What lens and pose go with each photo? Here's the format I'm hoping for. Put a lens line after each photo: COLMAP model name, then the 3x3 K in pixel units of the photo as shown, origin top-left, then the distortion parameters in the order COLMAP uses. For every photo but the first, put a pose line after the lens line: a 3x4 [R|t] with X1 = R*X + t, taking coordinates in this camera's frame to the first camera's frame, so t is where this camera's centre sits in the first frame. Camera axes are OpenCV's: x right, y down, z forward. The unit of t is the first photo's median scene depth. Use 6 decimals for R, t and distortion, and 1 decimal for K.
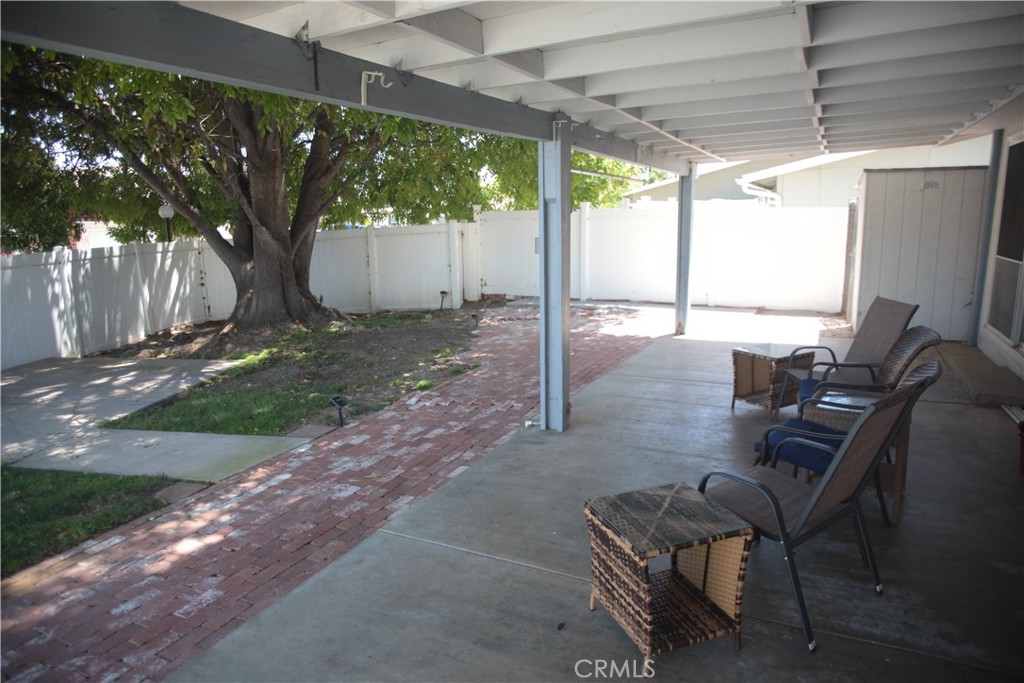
lens RADIAL K [[662.0, 0, 509.5], [0, 662.0, 343.7], [0, 0, 1]] dist [-0.101973, 0.057068]
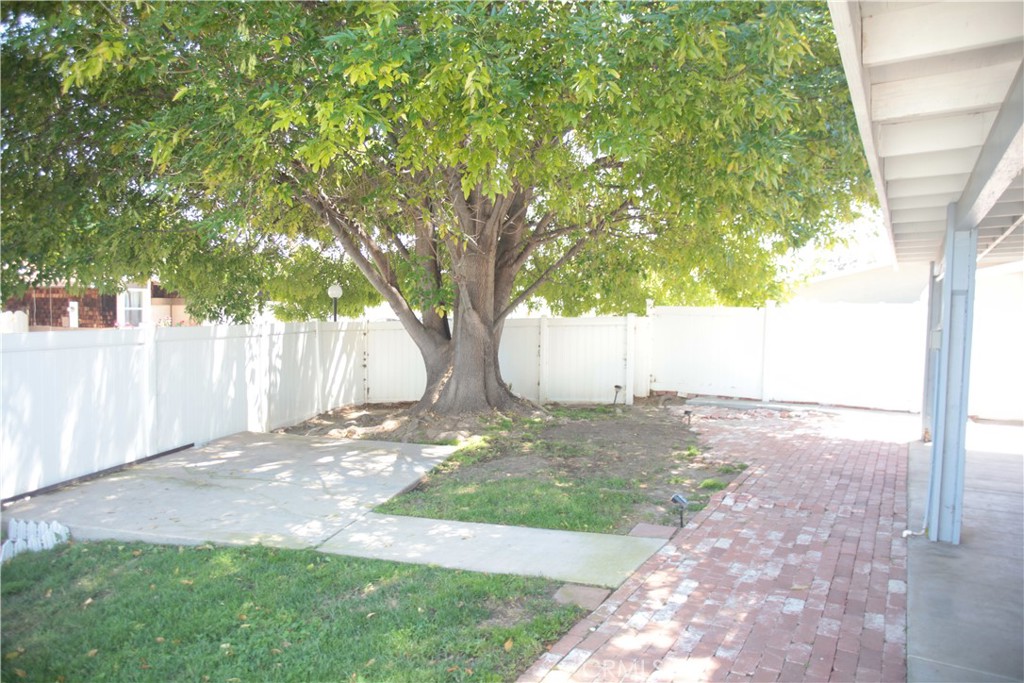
lens RADIAL K [[662.0, 0, 509.5], [0, 662.0, 343.7], [0, 0, 1]] dist [-0.101973, 0.057068]
pose [[0.995813, 0.042513, -0.080926, -0.242907], [-0.053837, 0.988207, -0.143345, 0.009993], [0.073877, 0.147102, 0.986359, 0.030327]]
